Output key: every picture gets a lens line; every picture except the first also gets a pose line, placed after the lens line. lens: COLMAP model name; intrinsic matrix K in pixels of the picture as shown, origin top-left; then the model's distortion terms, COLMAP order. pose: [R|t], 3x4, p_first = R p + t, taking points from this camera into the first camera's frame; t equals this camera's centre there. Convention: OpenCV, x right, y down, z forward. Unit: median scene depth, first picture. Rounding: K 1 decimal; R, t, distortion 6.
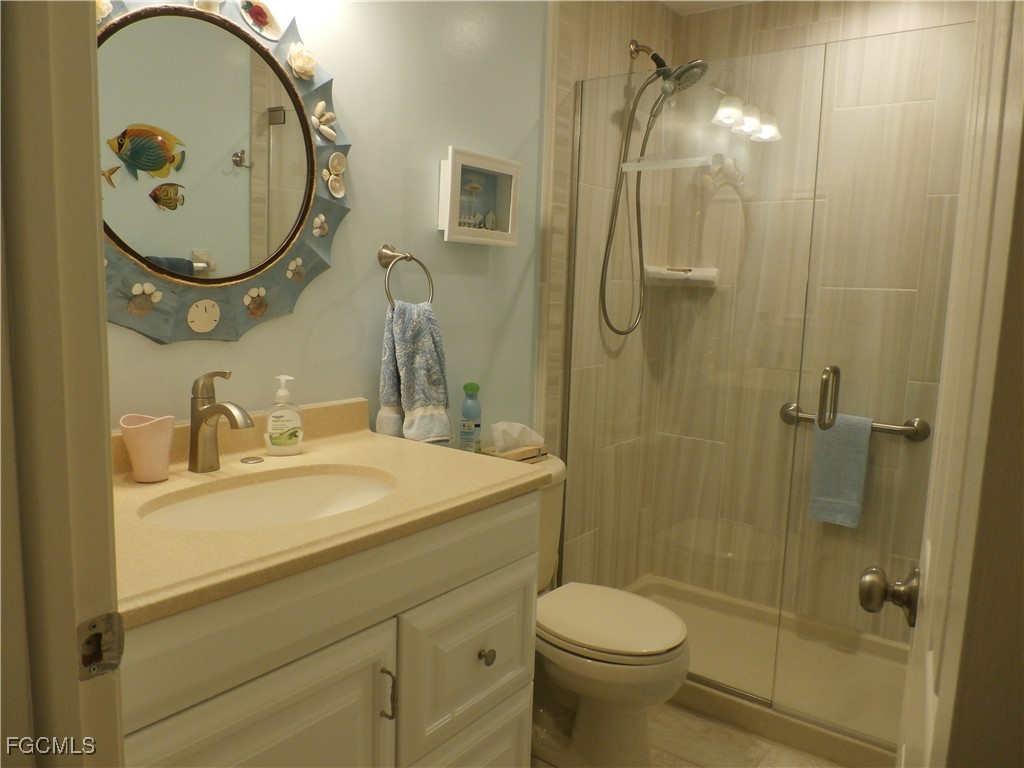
lens RADIAL K [[761.7, 0, 518.1], [0, 761.7, 376.4], [0, 0, 1]] dist [-0.015216, 0.023363]
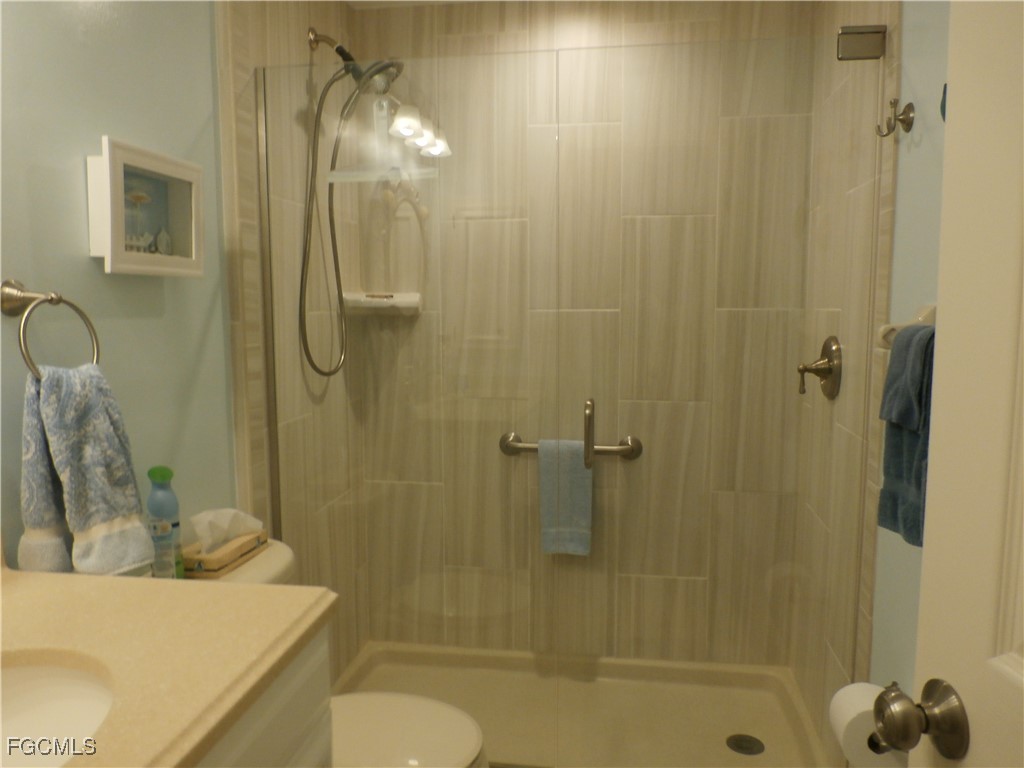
lens RADIAL K [[761.7, 0, 507.6], [0, 761.7, 383.4], [0, 0, 1]] dist [-0.015216, 0.023363]
pose [[0.889251, -0.083277, 0.449774, -0.069354], [0.087875, 0.996074, 0.010688, -0.039873], [-0.448899, 0.030020, 0.893078, 0.165643]]
